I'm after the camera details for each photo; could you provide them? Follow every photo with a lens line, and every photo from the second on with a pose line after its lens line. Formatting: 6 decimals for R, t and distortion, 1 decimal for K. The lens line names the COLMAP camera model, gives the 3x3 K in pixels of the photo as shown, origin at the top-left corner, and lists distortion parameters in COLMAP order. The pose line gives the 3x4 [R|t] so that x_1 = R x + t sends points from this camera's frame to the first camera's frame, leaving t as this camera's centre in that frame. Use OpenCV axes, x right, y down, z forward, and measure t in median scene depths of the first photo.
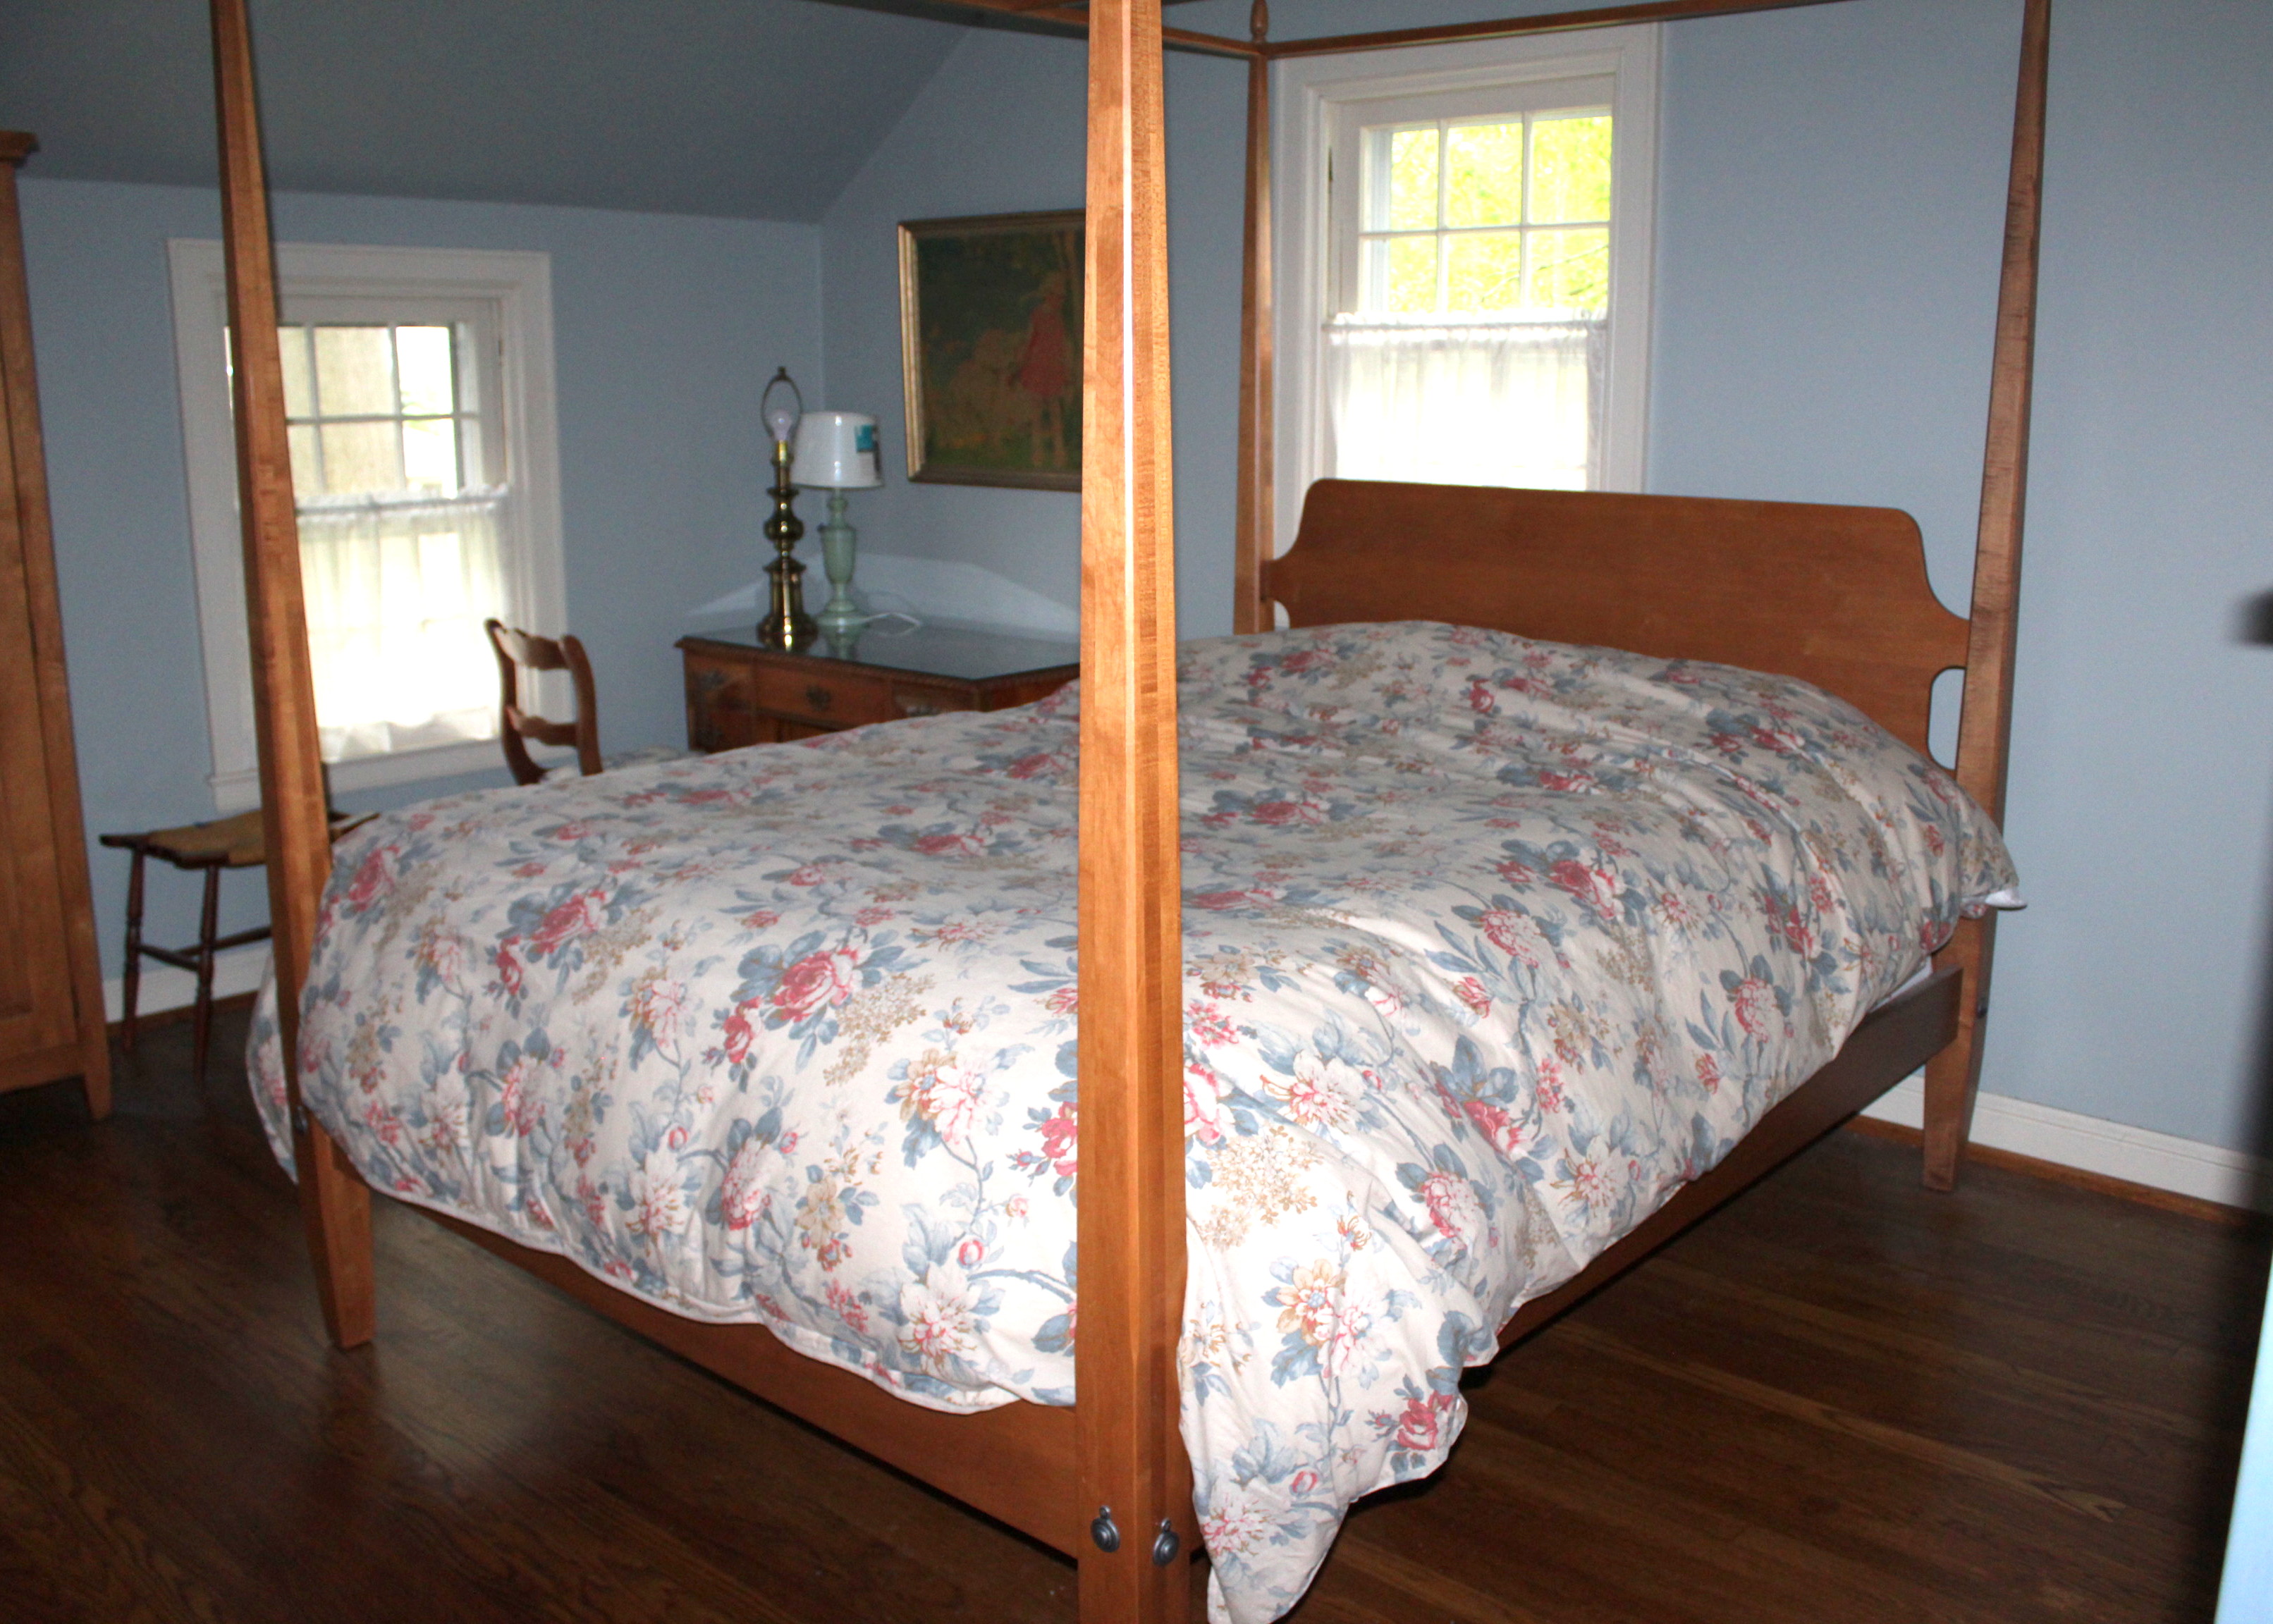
lens RADIAL K [[2029.4, 0, 1166.6], [0, 2029.4, 815.1], [0, 0, 1]] dist [-0.165538, 0.162069]
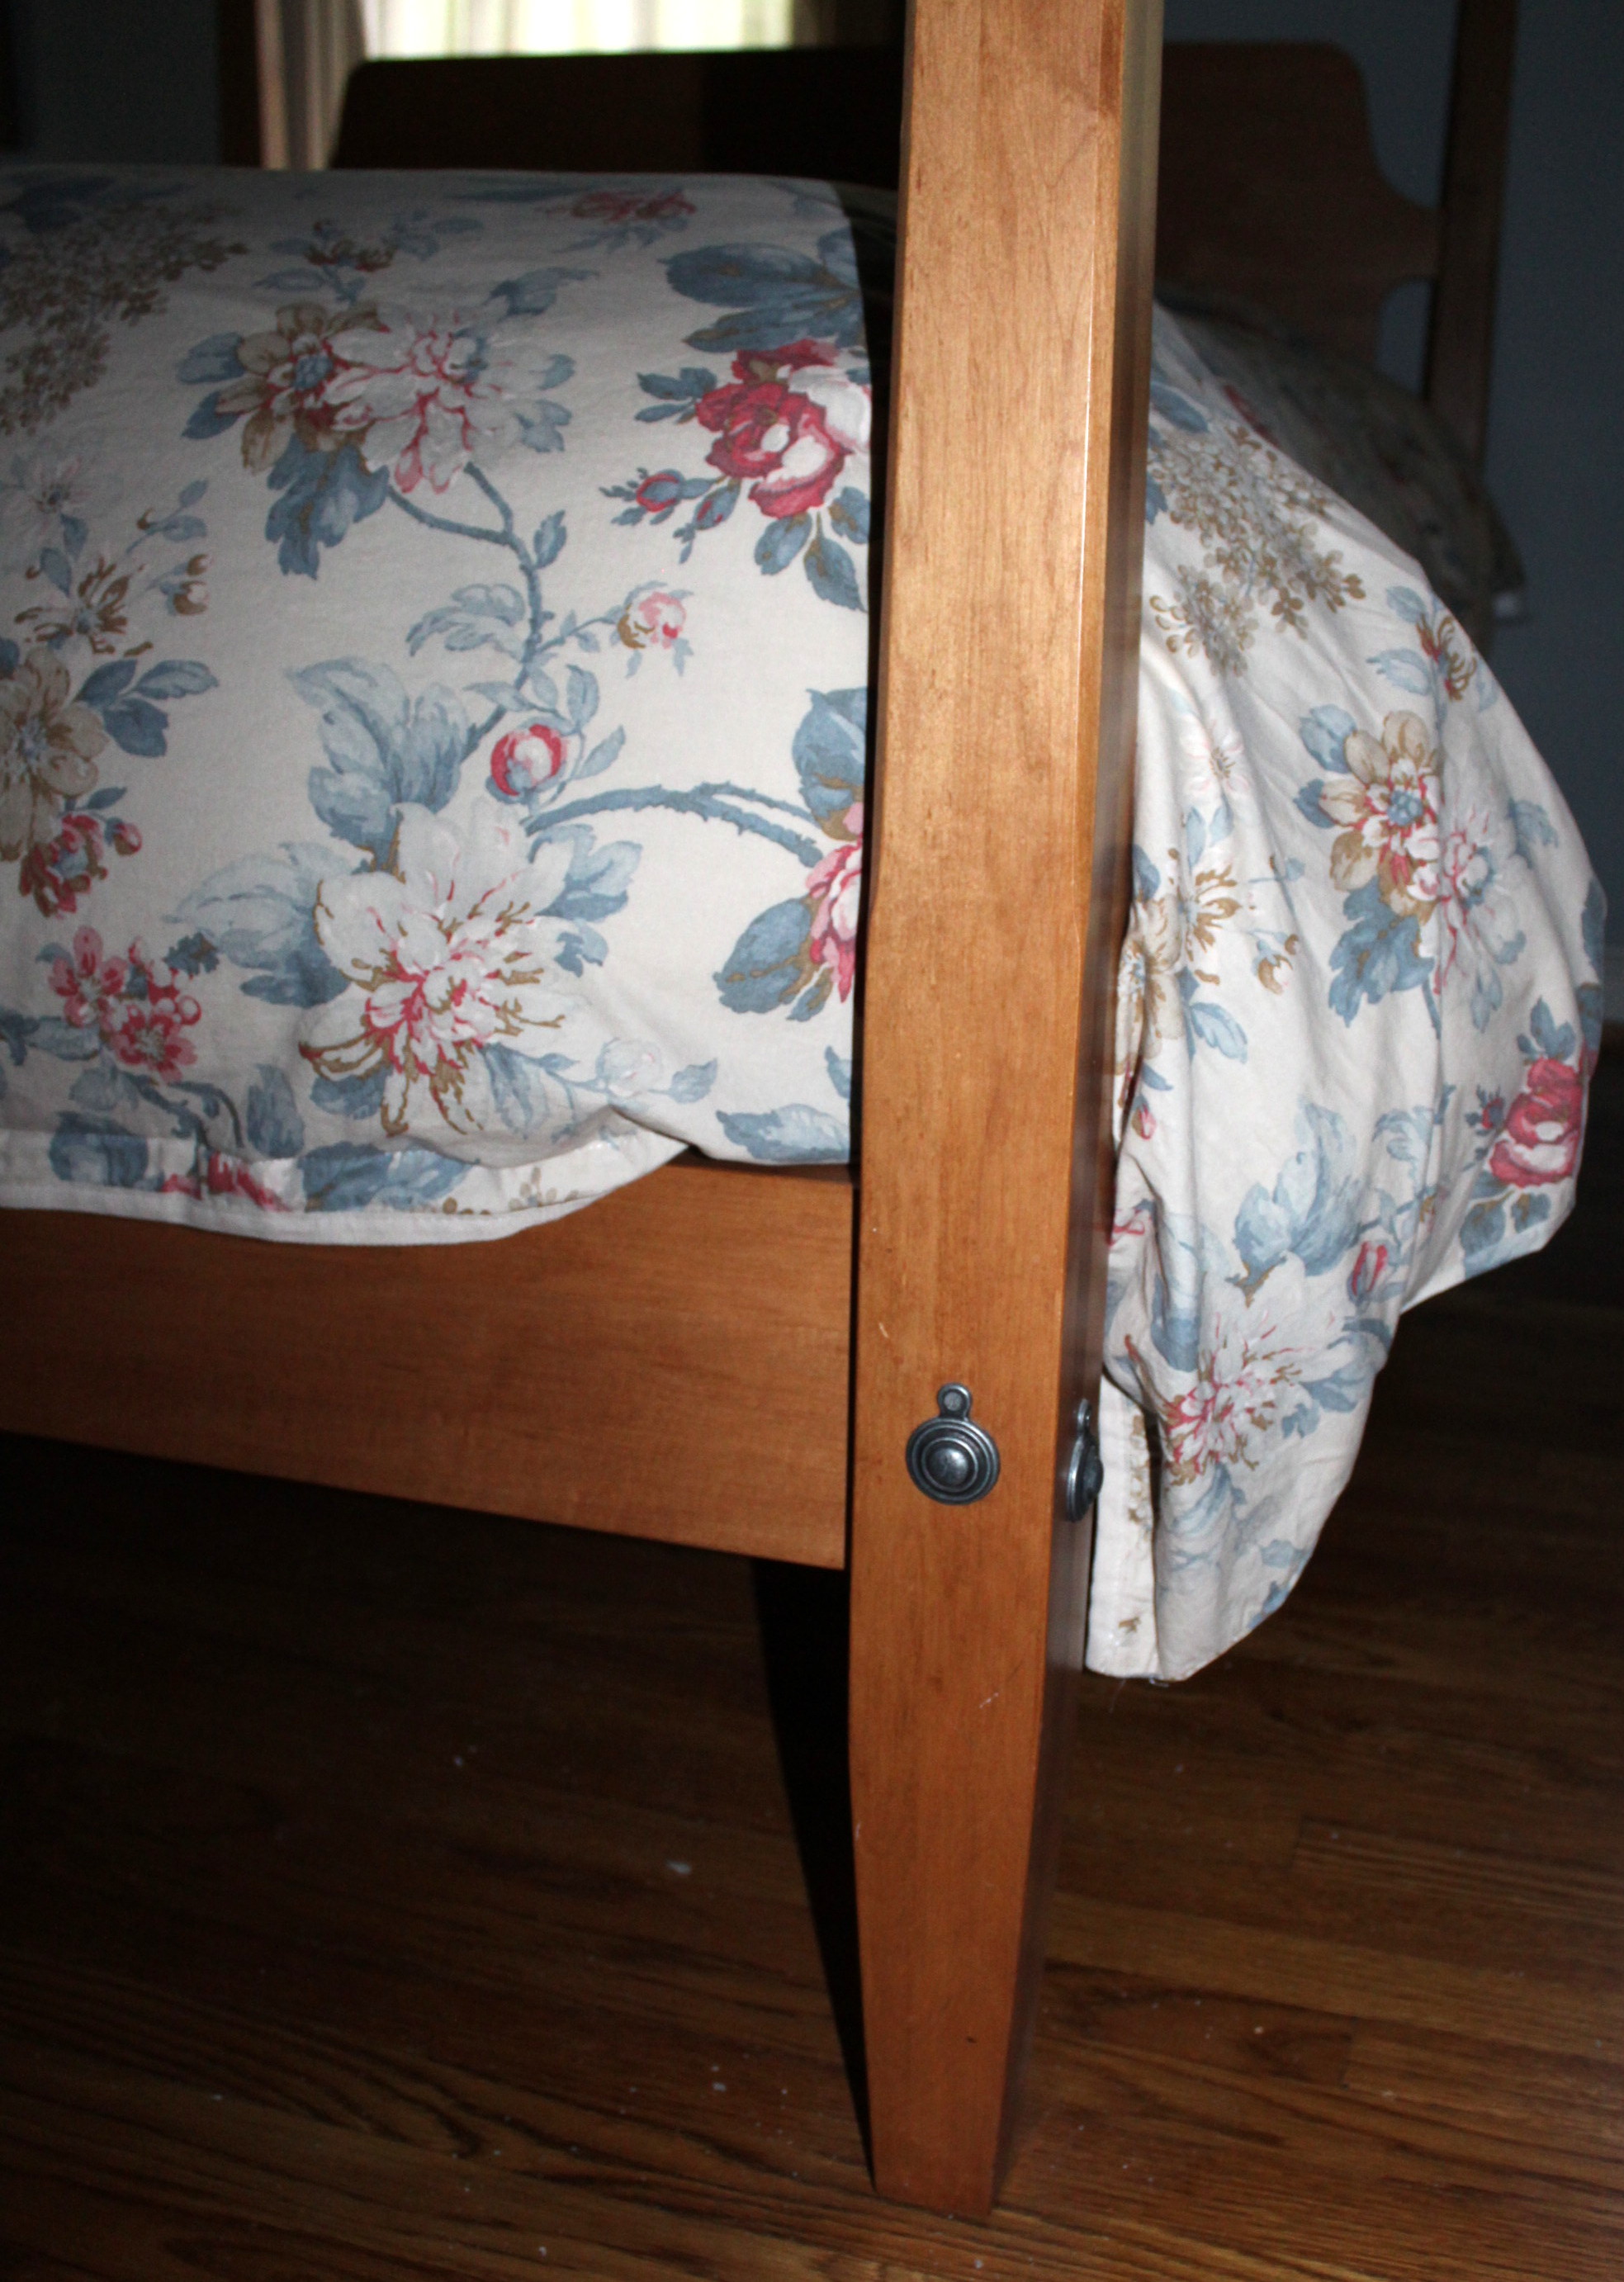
lens RADIAL K [[2371.1, 0, 947.2], [0, 2371.1, 1254.0], [0, 0, 1]] dist [-0.174802, 0.149226]
pose [[0.902219, -0.109053, 0.417263, -0.155755], [0.056223, 0.988987, 0.136908, 0.182305], [-0.427598, -0.100061, 0.898414, 0.415858]]
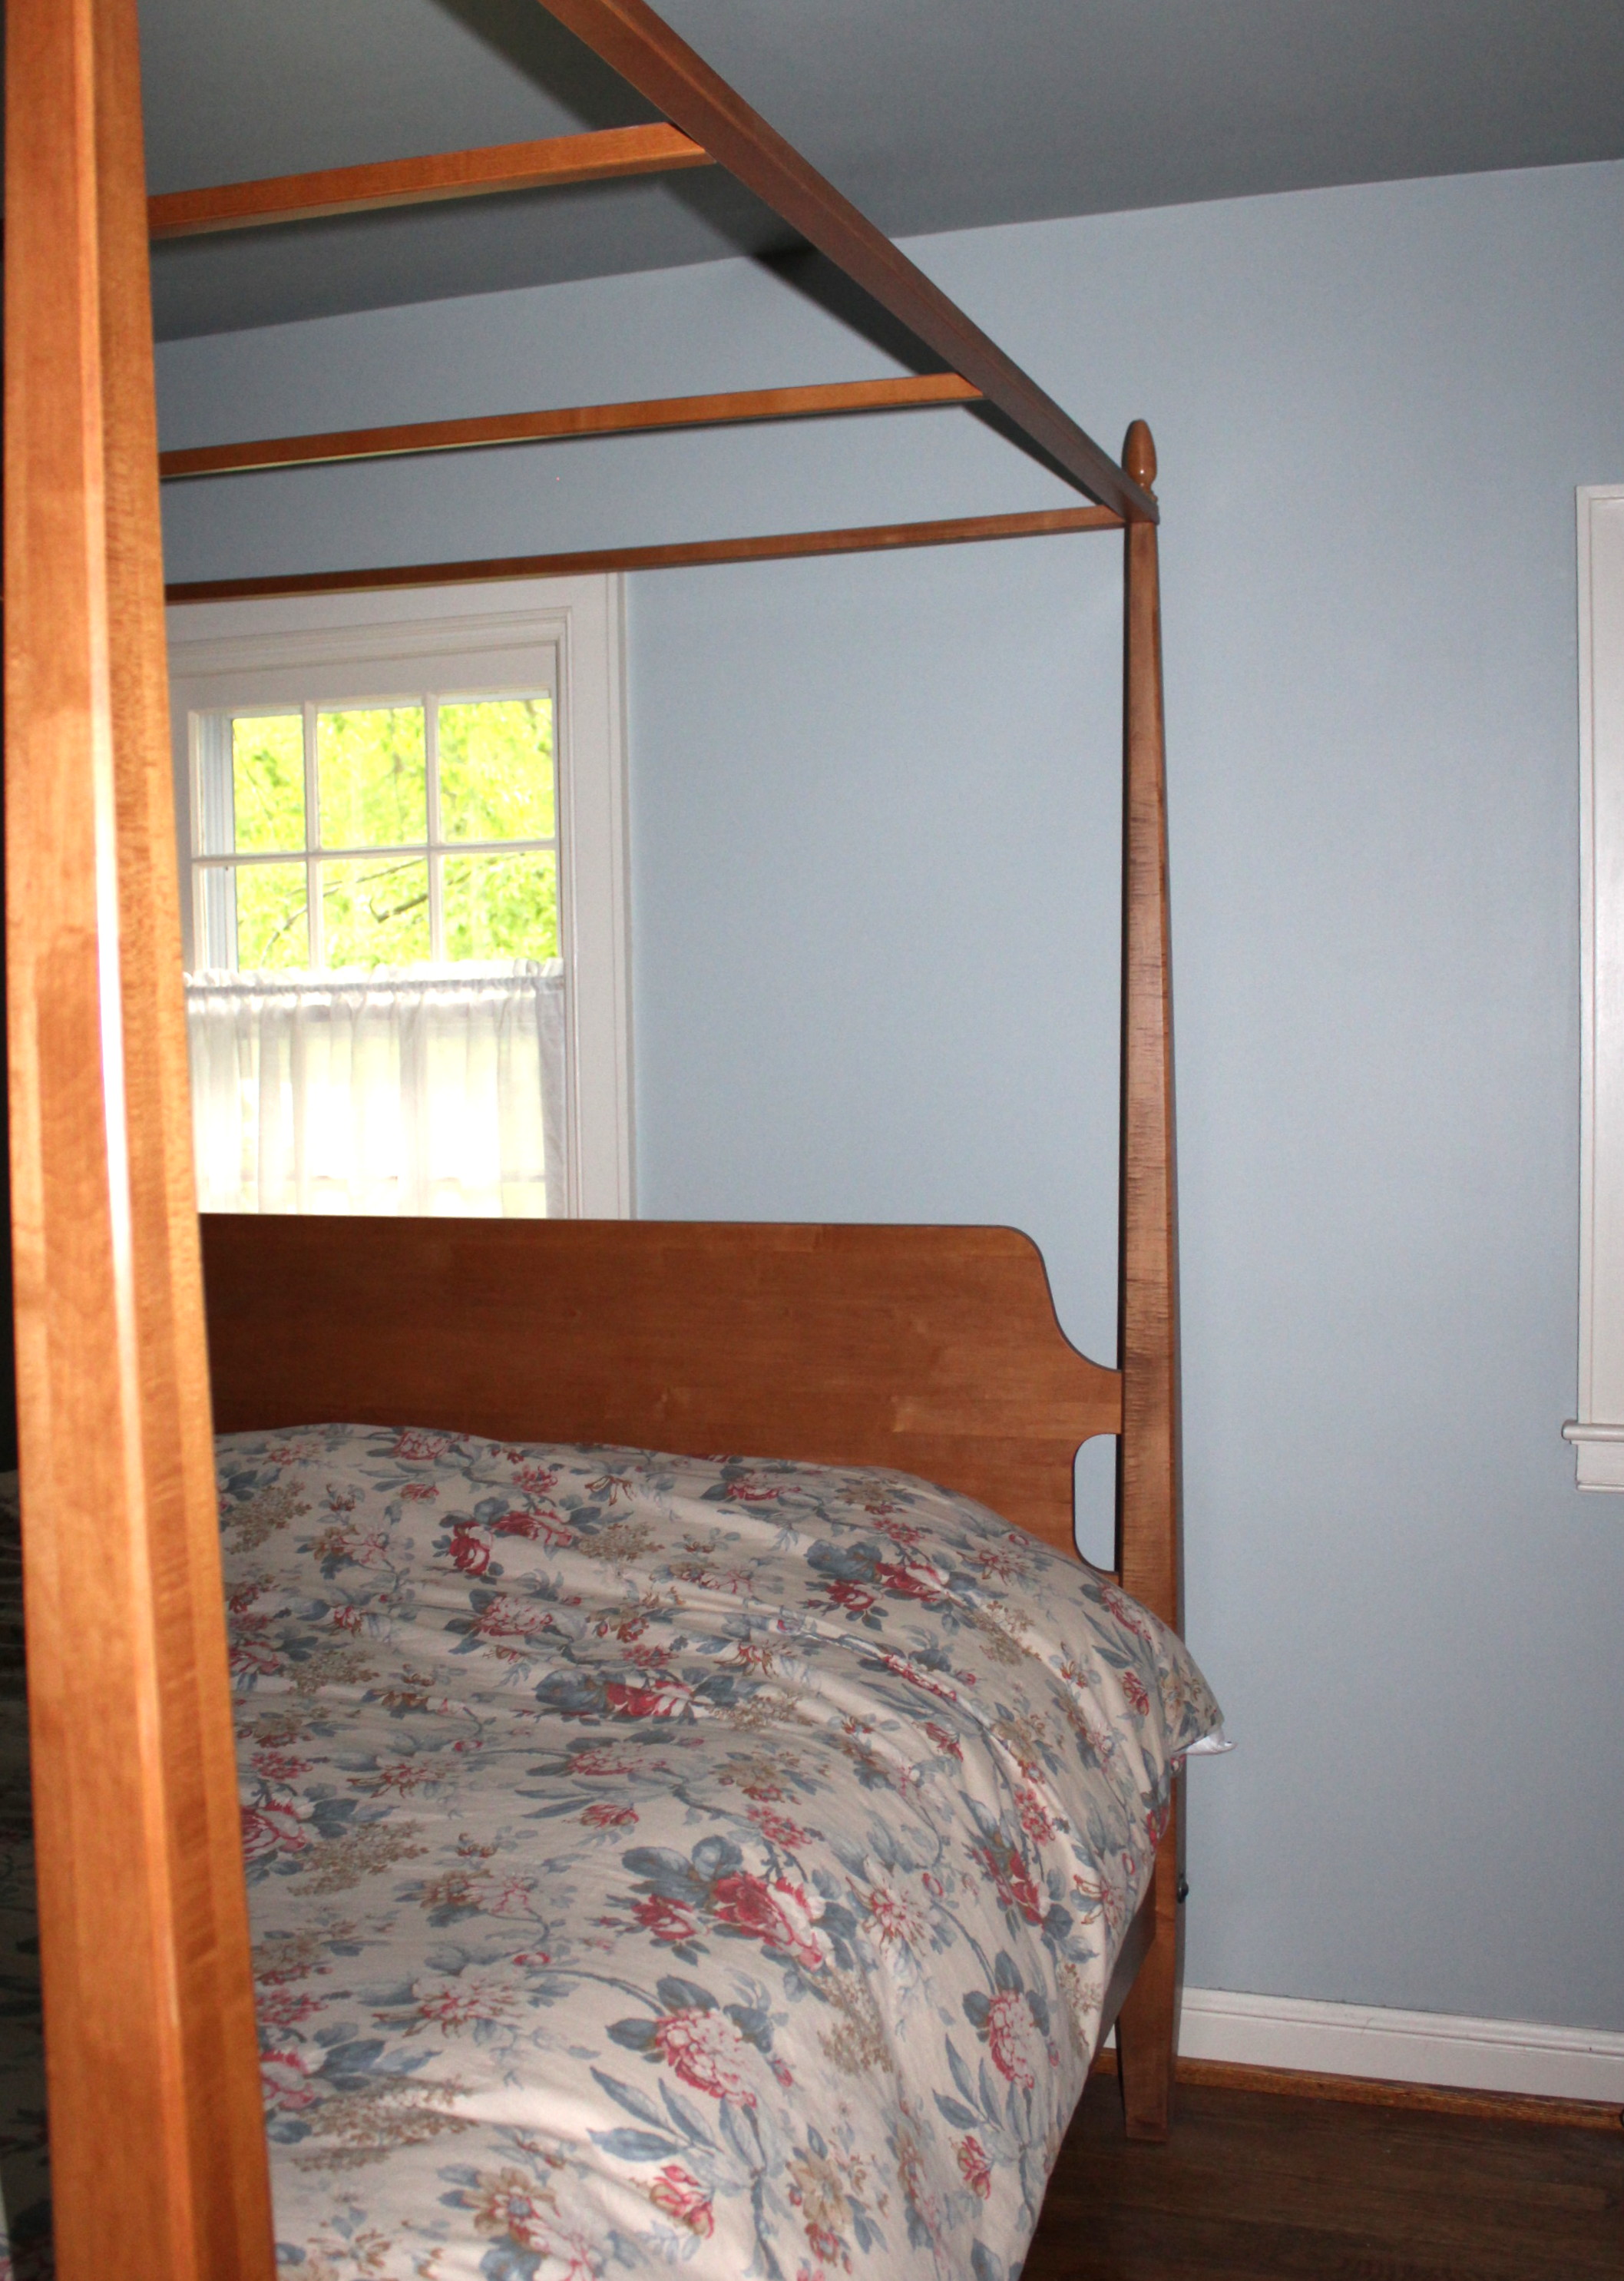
lens RADIAL K [[2402.8, 0, 855.4], [0, 2402.8, 1132.6], [0, 0, 1]] dist [-0.184639, 0.195715]
pose [[0.914469, -0.044941, 0.402152, -0.049983], [0.105297, 0.986005, -0.129251, -0.103645], [-0.390715, 0.160542, 0.906404, 0.275828]]
